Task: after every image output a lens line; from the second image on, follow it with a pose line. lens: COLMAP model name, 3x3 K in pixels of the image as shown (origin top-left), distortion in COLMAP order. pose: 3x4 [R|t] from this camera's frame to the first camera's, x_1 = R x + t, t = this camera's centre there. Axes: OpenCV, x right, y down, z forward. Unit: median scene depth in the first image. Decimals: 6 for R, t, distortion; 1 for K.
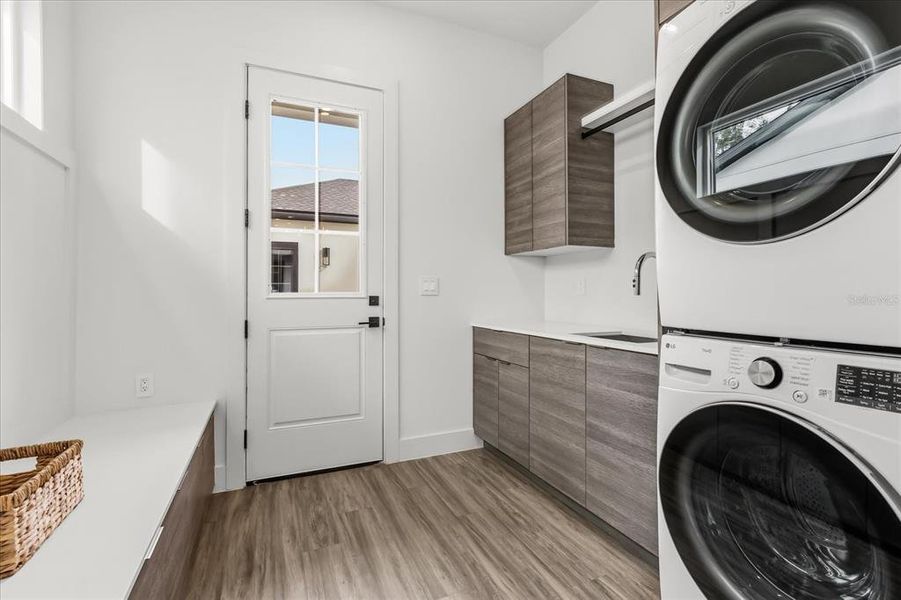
lens RADIAL K [[414.1, 0, 450.5], [0, 414.1, 300.0], [0, 0, 1]] dist [0.000636, 0.000467]
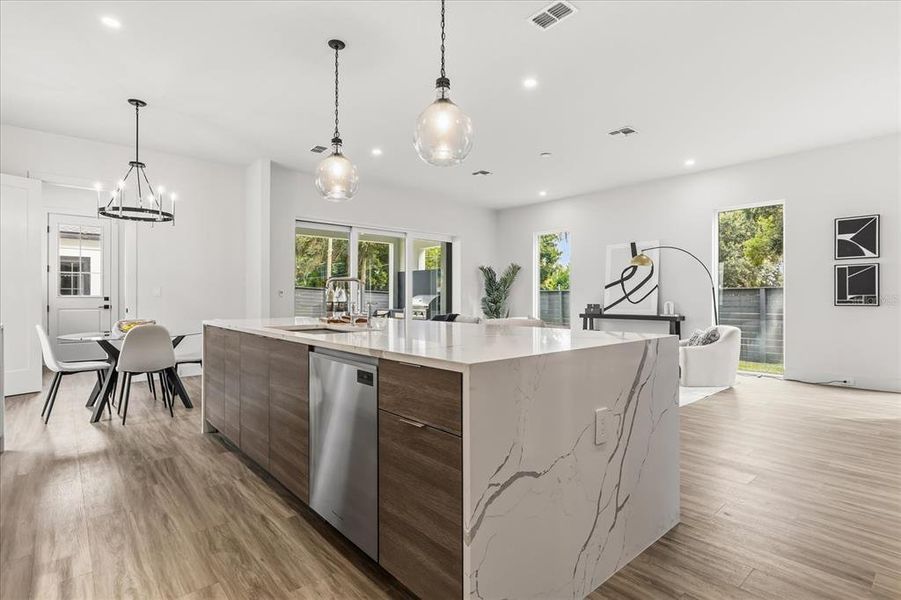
lens RADIAL K [[445.5, 0, 450.5], [0, 445.5, 300.0], [0, 0, 1]] dist [-0.003491, -0.000093]
pose [[0.952942, -0.001303, 0.303149, 0.471875], [0.007925, 0.999756, -0.020615, 0.039059], [-0.303048, 0.022047, 0.952720, -1.060810]]
